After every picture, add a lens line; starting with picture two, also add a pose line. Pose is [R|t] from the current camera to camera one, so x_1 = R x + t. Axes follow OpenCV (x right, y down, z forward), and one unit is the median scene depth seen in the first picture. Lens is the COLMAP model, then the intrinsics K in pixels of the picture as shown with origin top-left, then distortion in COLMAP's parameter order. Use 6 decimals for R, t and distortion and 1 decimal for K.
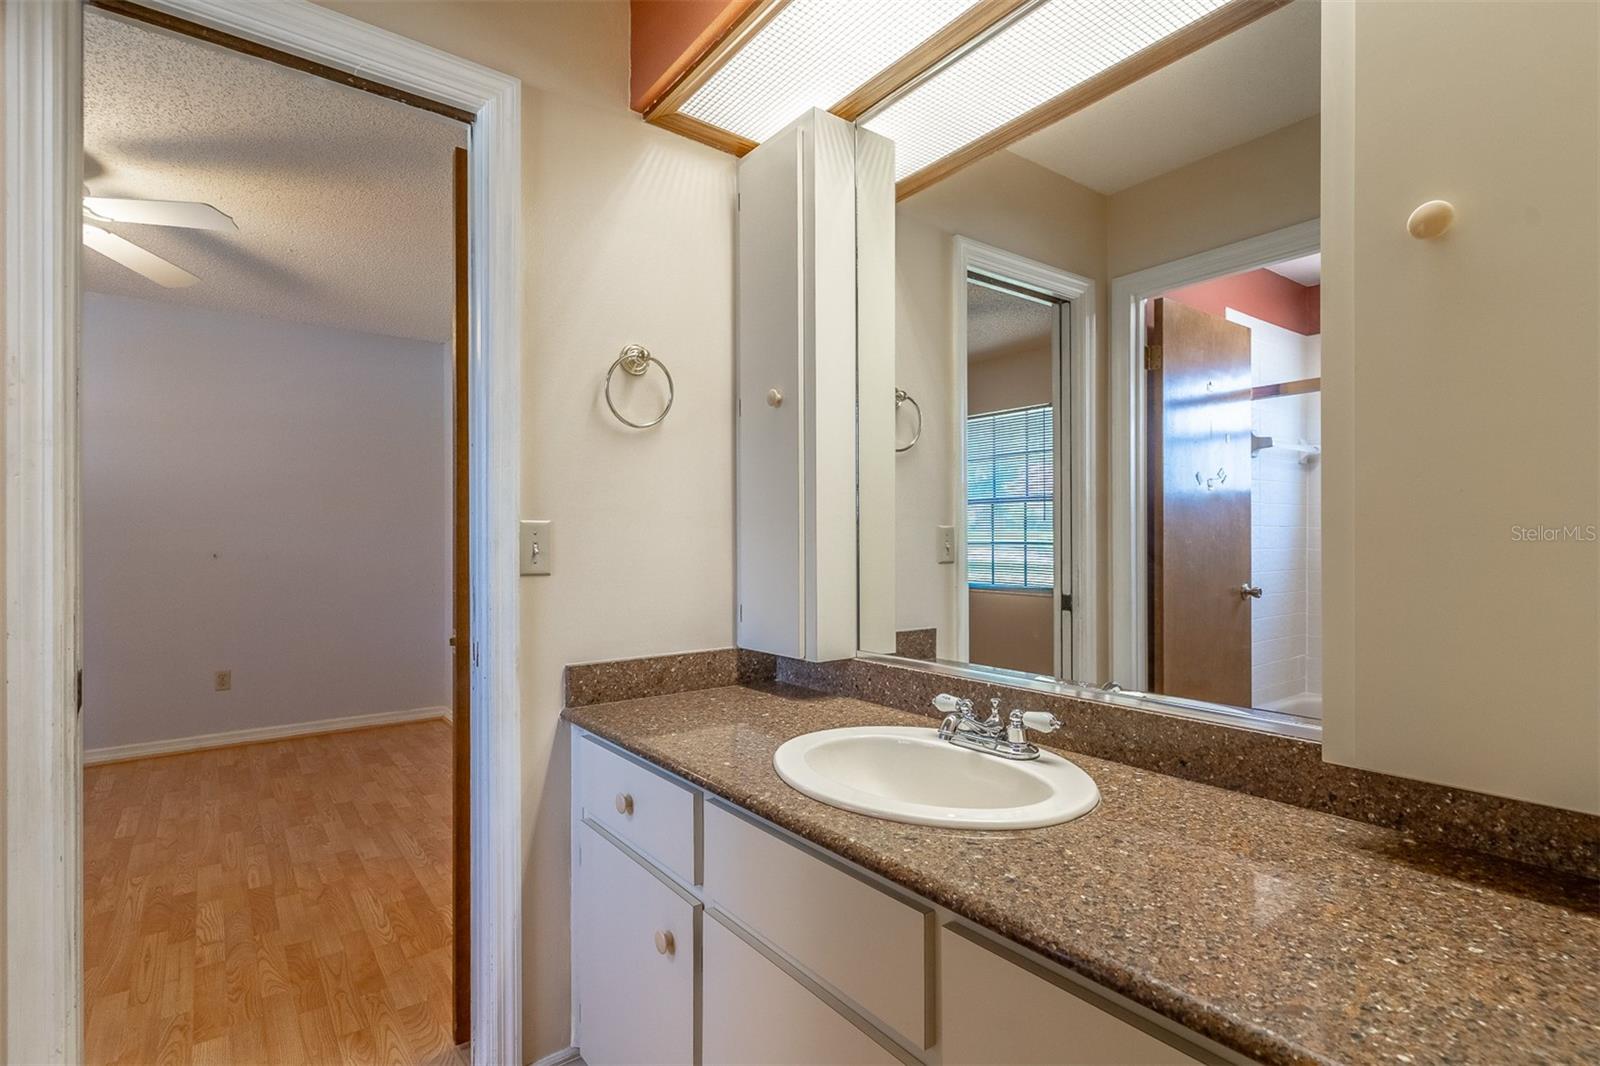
lens RADIAL K [[770.8, 0, 795.5], [0, 770.8, 533.8], [0, 0, 1]] dist [0.008245, -0.000505]
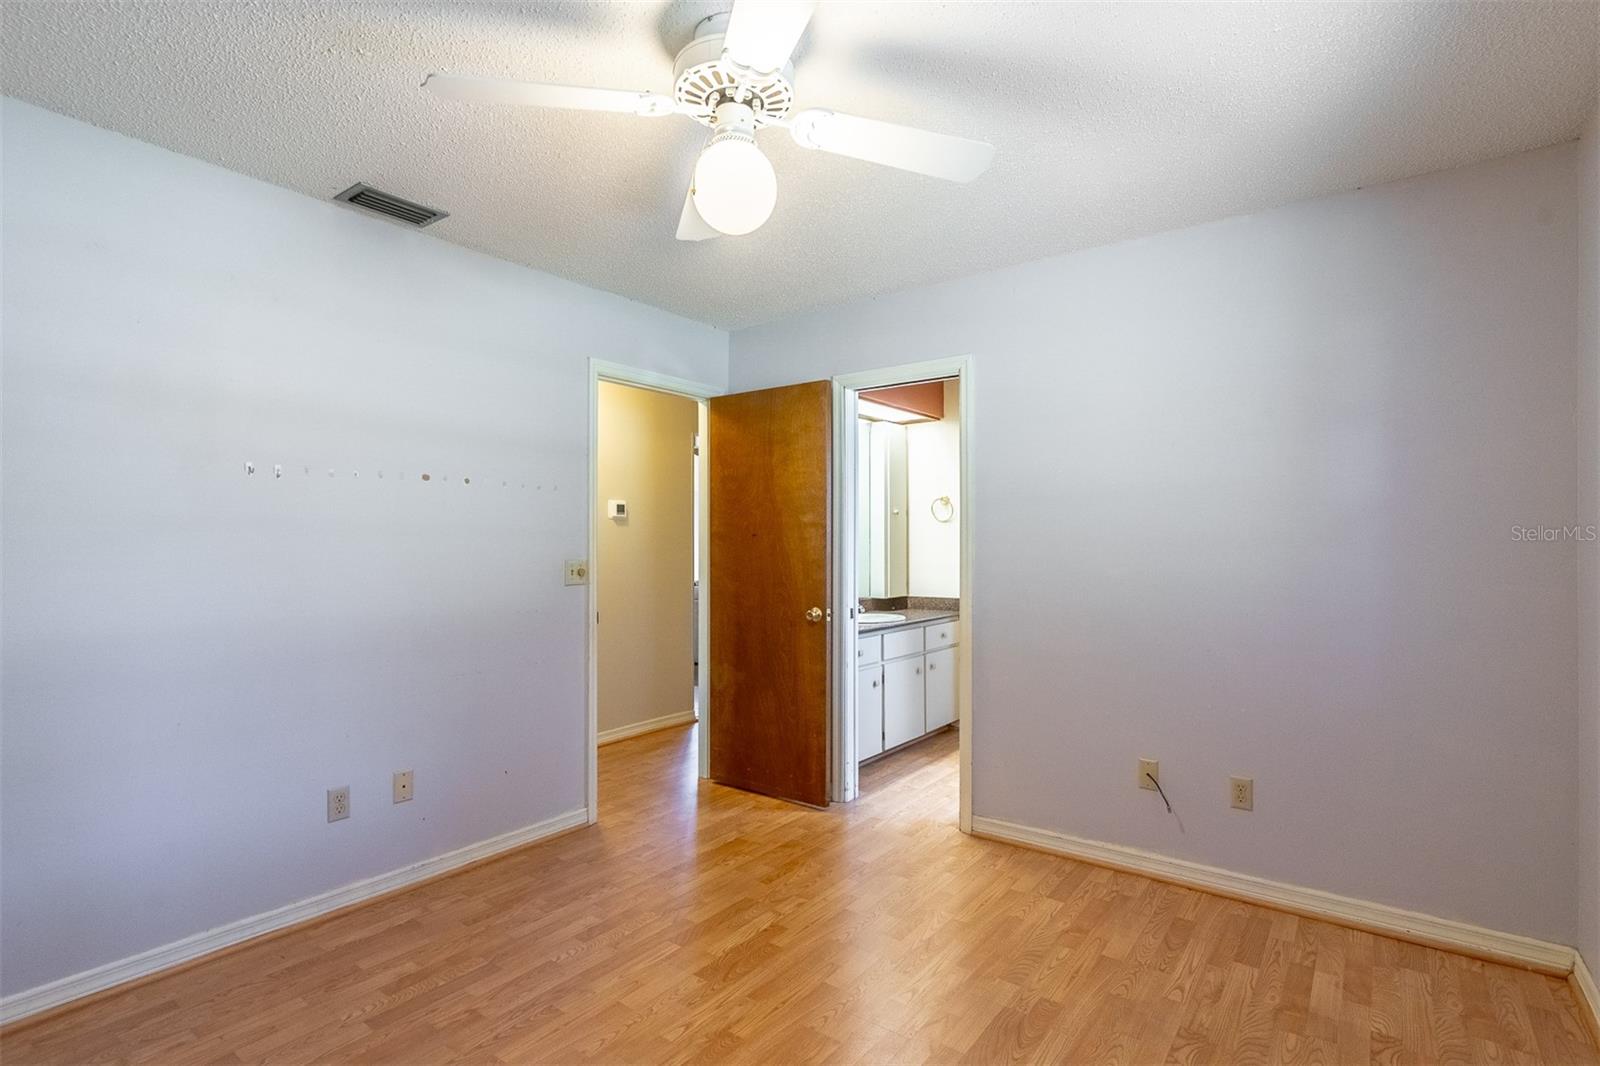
lens RADIAL K [[770.8, 0, 800.2], [0, 770.8, 536.9], [0, 0, 1]] dist [0.008245, -0.000505]
pose [[-0.269839, 0.006151, 0.962886, -1.597356], [-0.008511, 0.999925, -0.008773, -0.032513], [-0.962868, -0.010562, -0.269766, 1.082117]]
